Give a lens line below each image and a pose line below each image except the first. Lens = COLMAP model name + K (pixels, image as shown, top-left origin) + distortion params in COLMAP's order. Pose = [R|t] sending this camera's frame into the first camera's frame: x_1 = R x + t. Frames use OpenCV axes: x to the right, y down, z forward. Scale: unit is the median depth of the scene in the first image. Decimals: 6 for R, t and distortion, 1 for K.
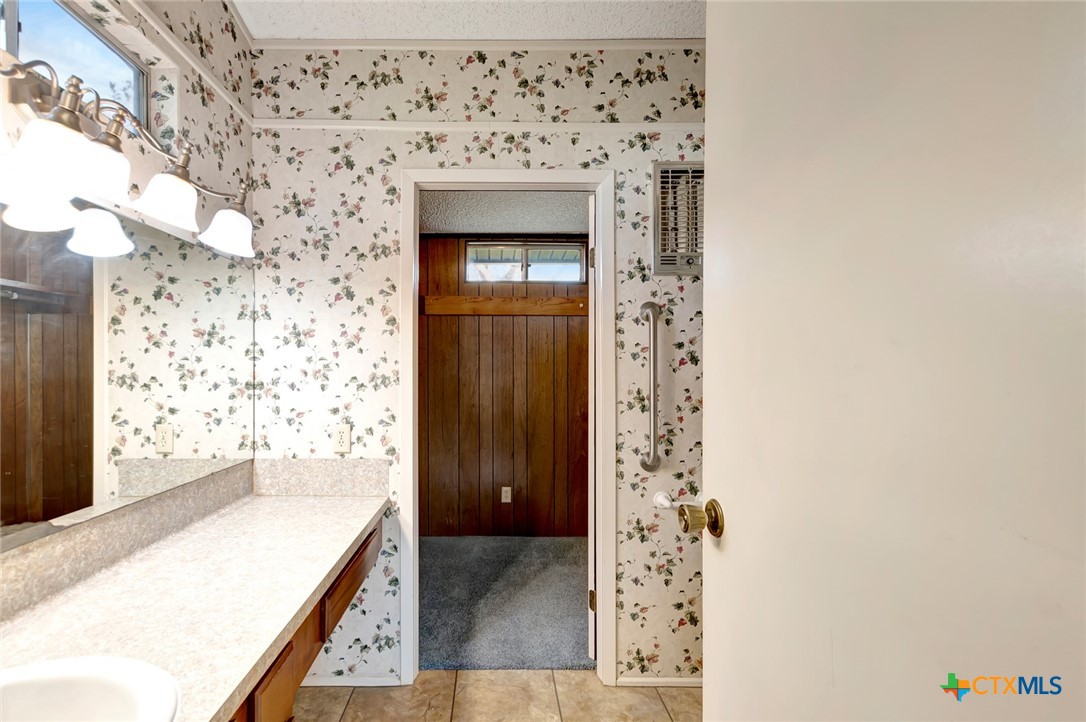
lens RADIAL K [[497.1, 0, 508.4], [0, 497.1, 371.8], [0, 0, 1]] dist [-0.002980, -0.000956]
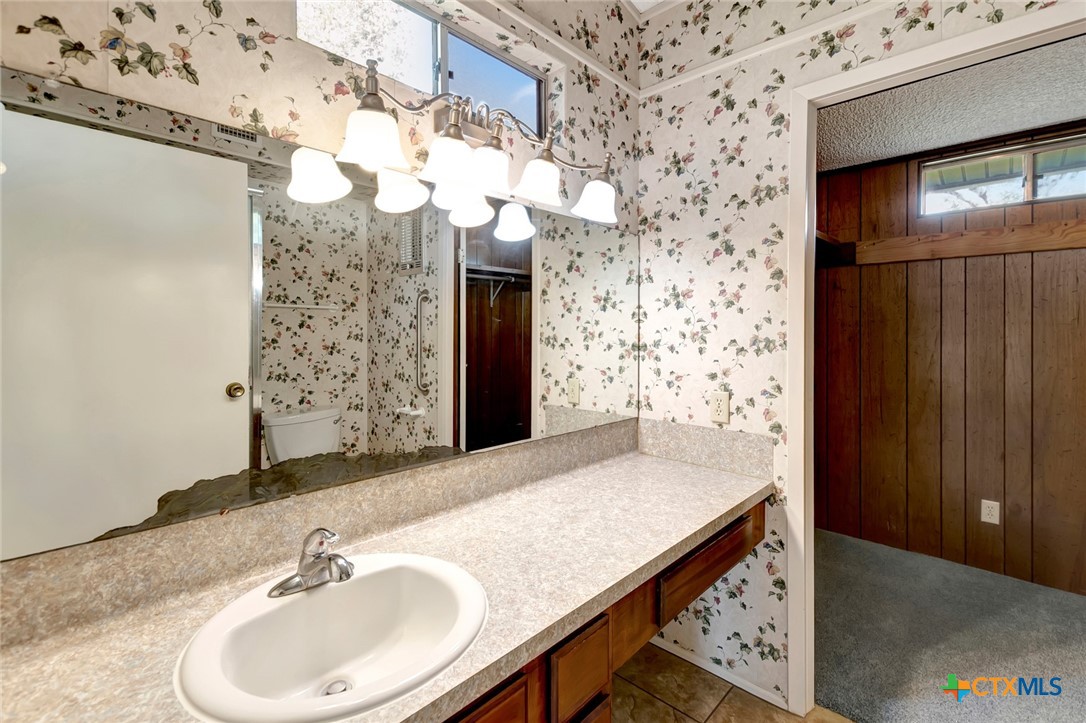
lens RADIAL K [[493.9, 0, 544.0], [0, 493.9, 335.5], [0, 0, 1]] dist [0.002935, -0.001345]
pose [[0.709301, 0.004382, -0.704892, 0.076001], [-0.004615, 0.999988, 0.001572, 0.002466], [0.704891, 0.002138, 0.709313, 0.124237]]
